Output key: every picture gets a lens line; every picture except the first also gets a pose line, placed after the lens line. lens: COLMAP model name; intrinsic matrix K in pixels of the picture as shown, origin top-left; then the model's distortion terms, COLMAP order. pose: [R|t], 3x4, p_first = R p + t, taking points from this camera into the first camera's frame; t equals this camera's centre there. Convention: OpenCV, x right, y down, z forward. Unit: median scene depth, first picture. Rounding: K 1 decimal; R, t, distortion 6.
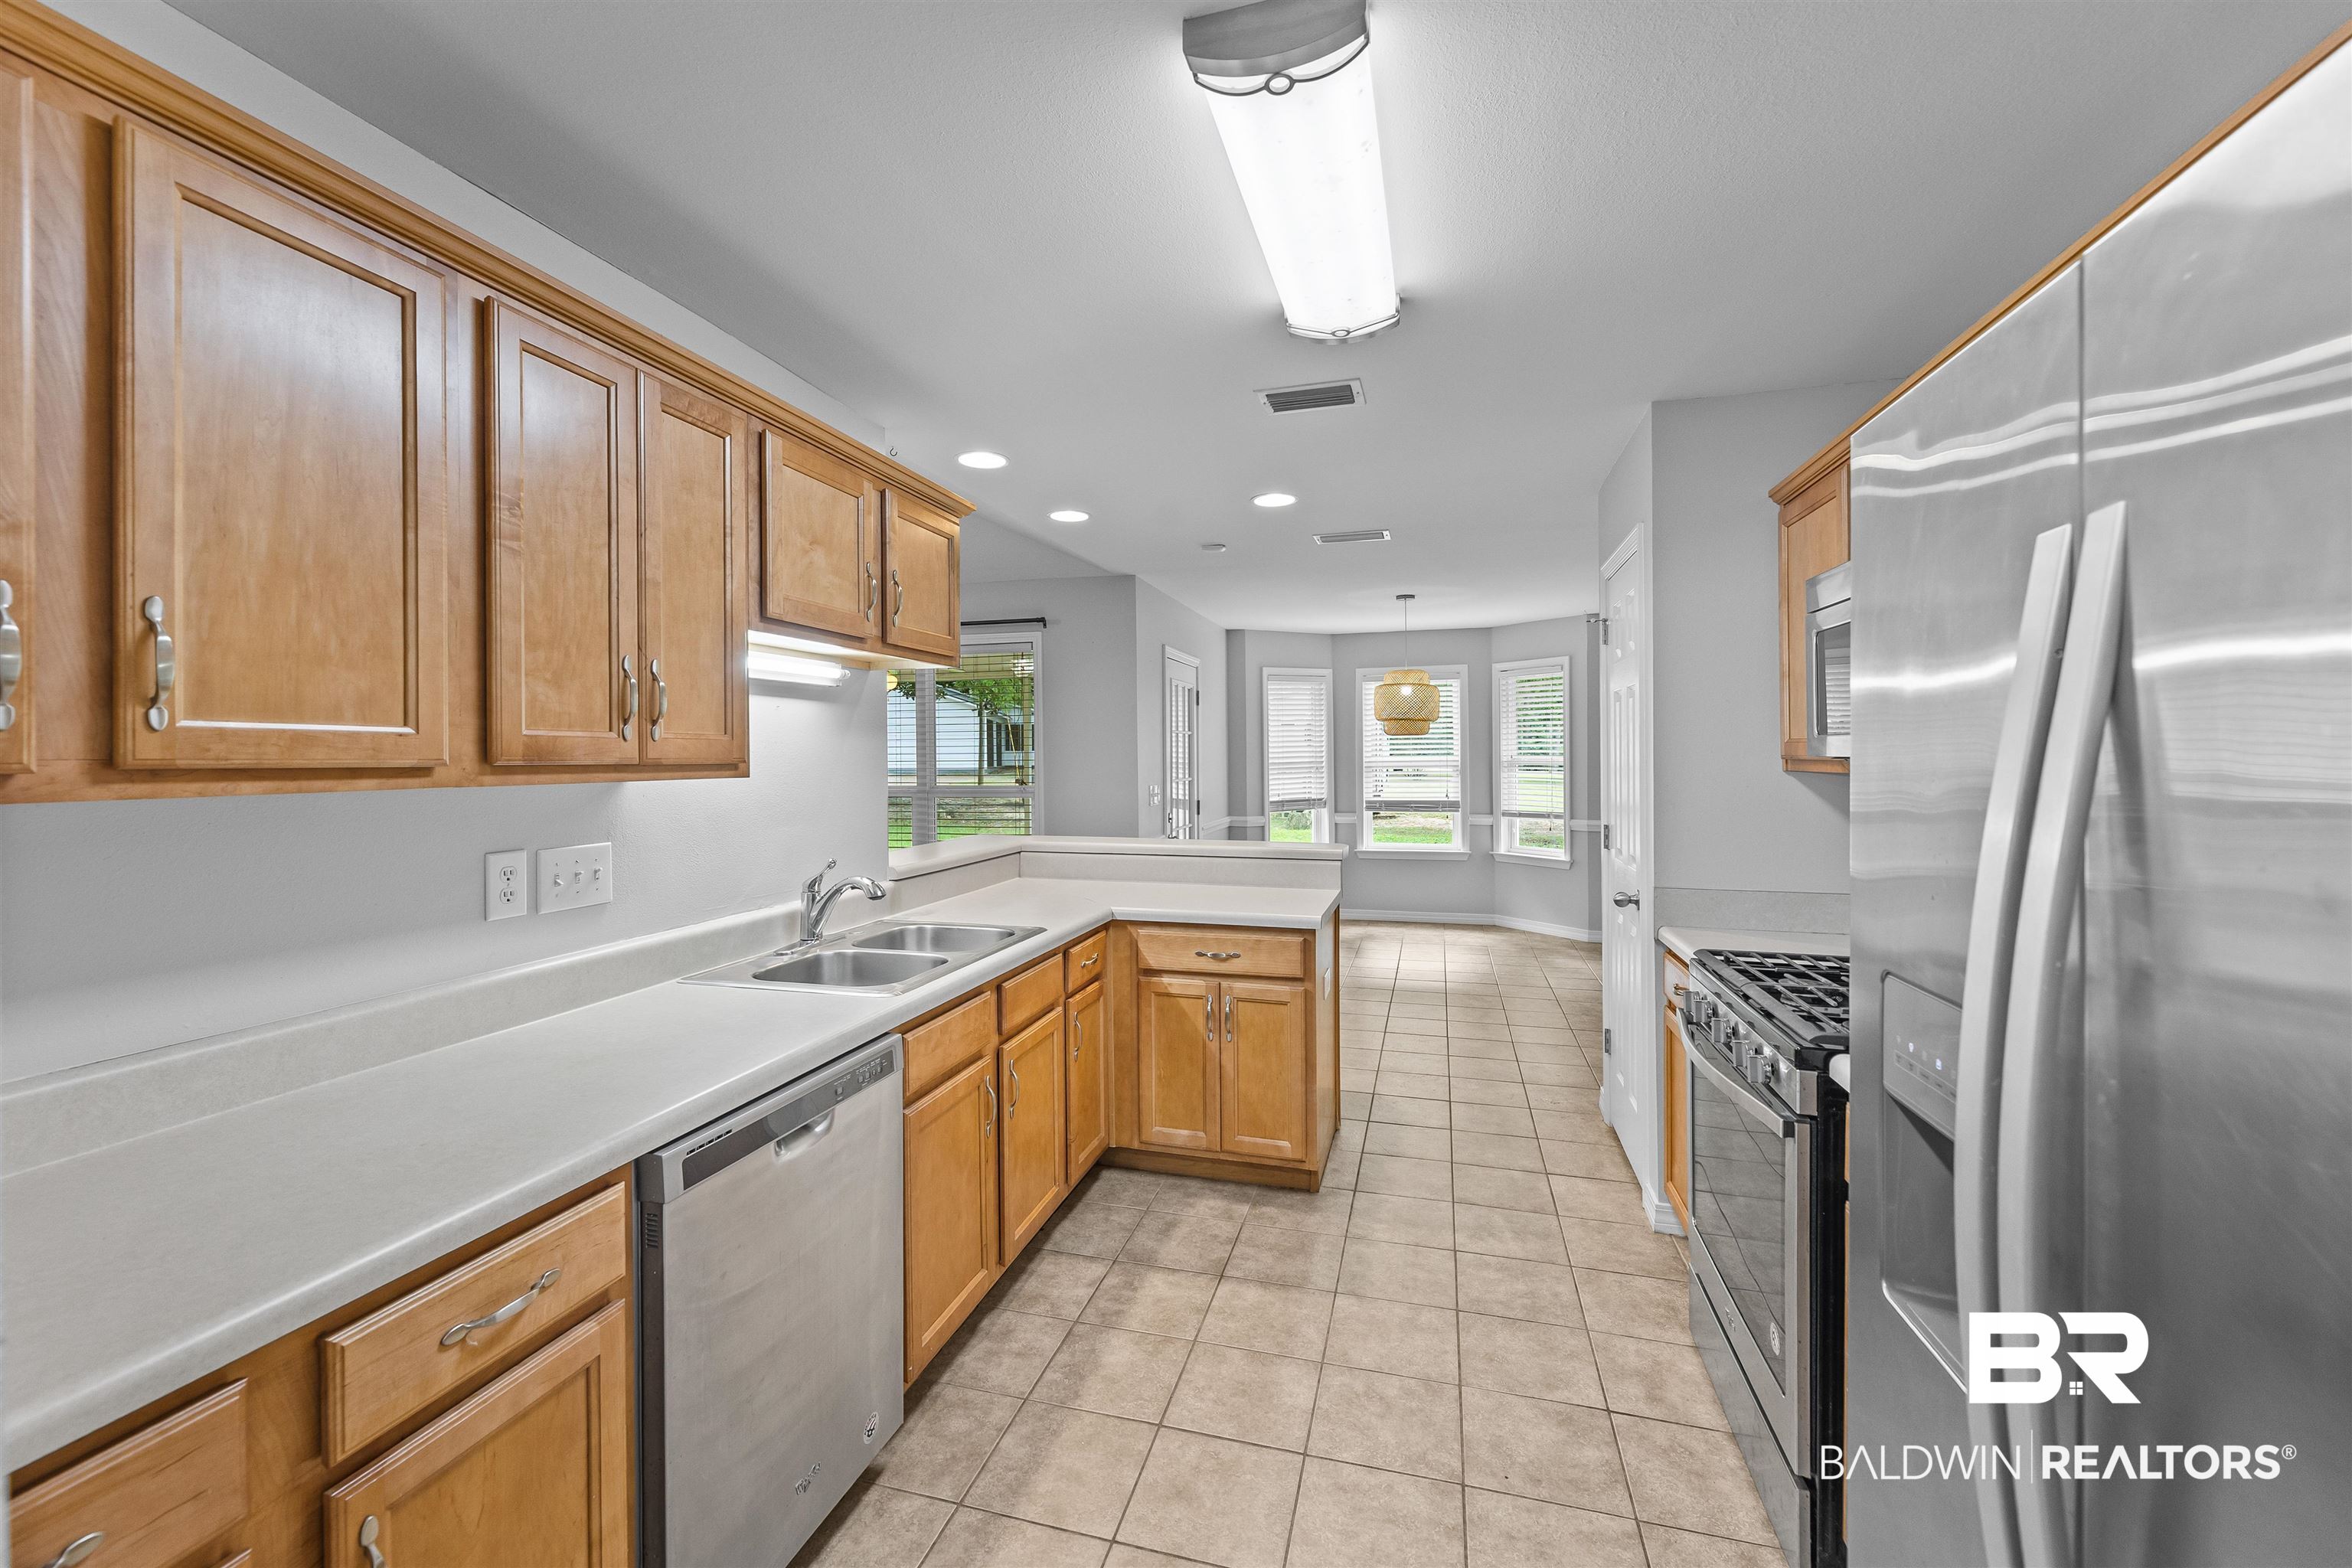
lens RADIAL K [[951.7, 0, 1173.2], [0, 951.7, 744.6], [0, 0, 1]] dist [-0.001254, 0.000059]
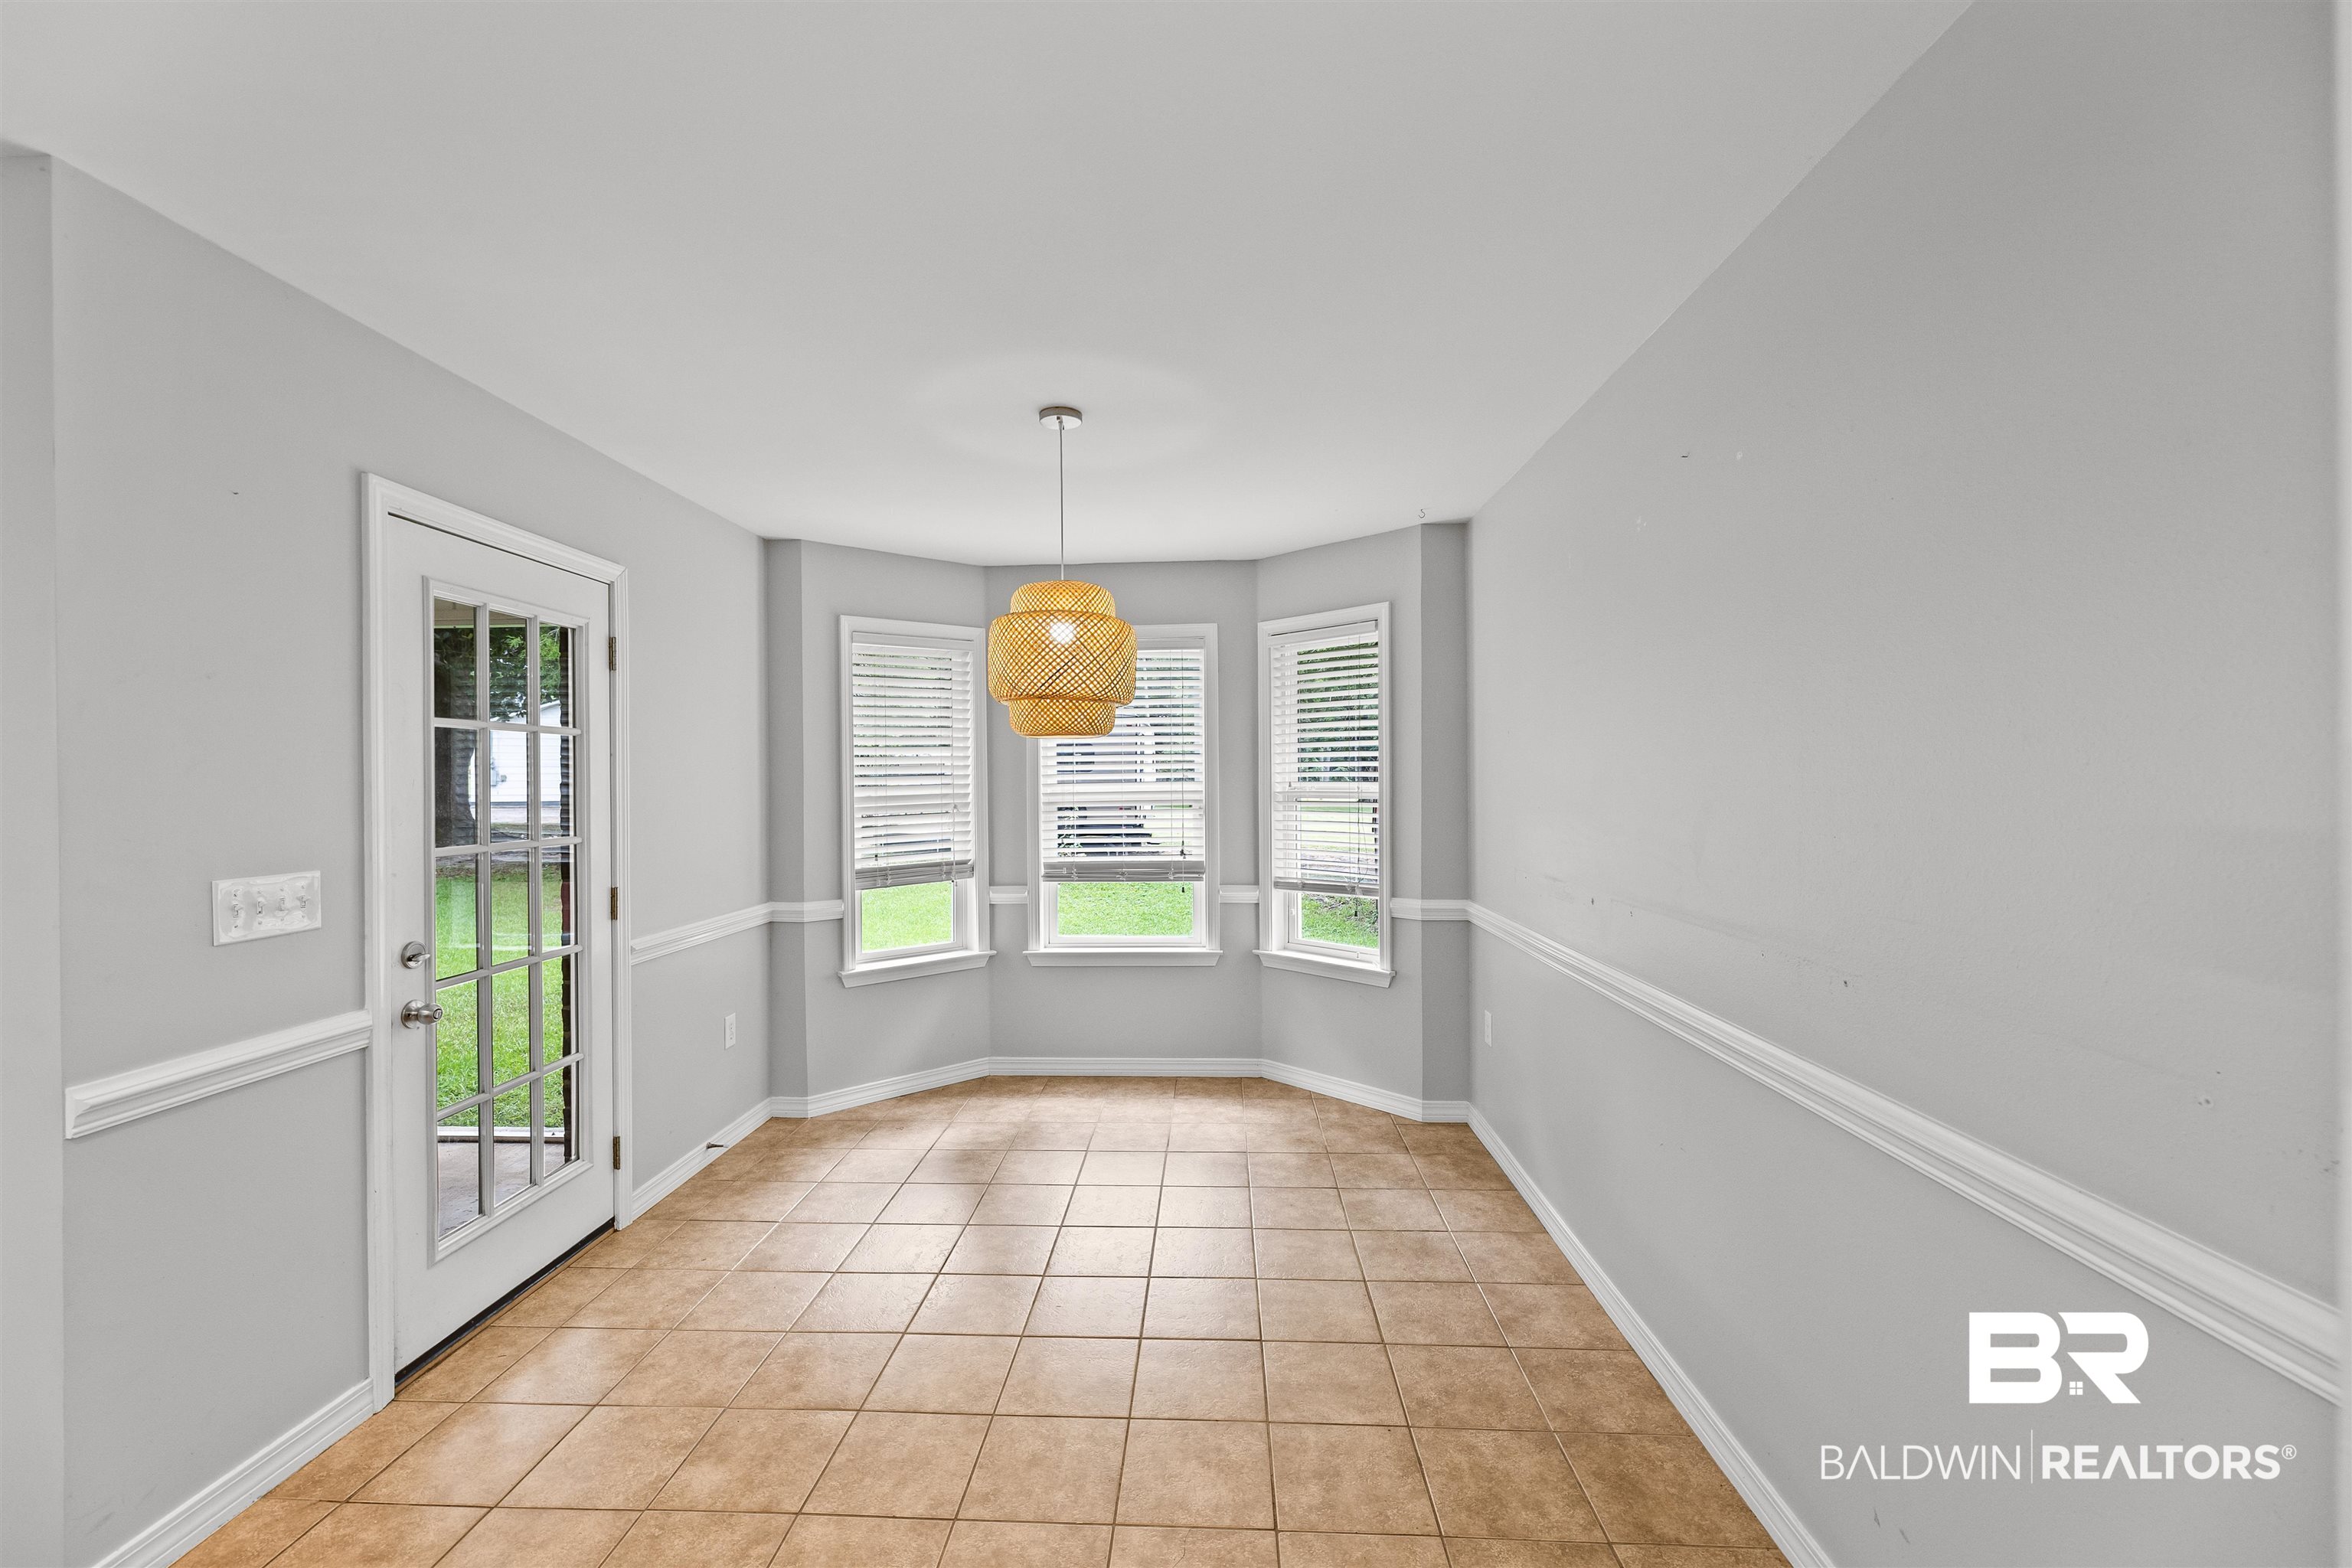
lens RADIAL K [[951.7, 0, 1173.2], [0, 951.7, 789.4], [0, 0, 1]] dist [-0.001254, 0.000059]
pose [[0.974467, -0.002264, 0.224519, 0.155683], [-0.001962, 0.999825, 0.018595, 0.004533], [-0.224521, -0.018560, 0.974292, 0.449479]]
